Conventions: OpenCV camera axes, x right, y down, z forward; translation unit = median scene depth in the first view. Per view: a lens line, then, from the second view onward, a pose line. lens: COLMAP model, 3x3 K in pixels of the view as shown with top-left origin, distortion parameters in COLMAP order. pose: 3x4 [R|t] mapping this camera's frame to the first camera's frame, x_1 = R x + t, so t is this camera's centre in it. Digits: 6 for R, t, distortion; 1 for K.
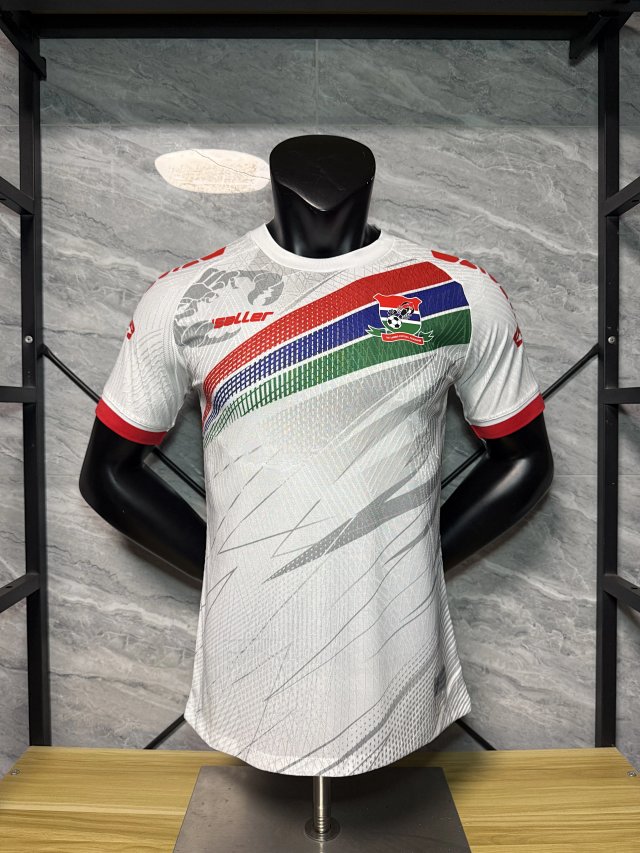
lens RADIAL K [[598.3, 0, 320.0], [0, 598.3, 426.5], [0, 0, 1]] dist [0.007149, 0.000358]
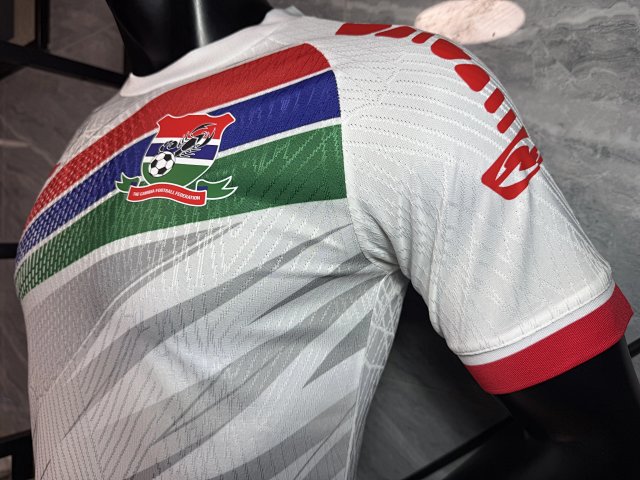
lens RADIAL K [[451.6, 0, 320.0], [0, 451.6, 240.0], [0, 0, 1]] dist [0.004867, 0.003279]
pose [[0.792287, 0.035382, -0.609122, 0.350077], [-0.046559, 0.998912, -0.002536, -0.081777], [0.608370, 0.030370, 0.793072, 0.558023]]
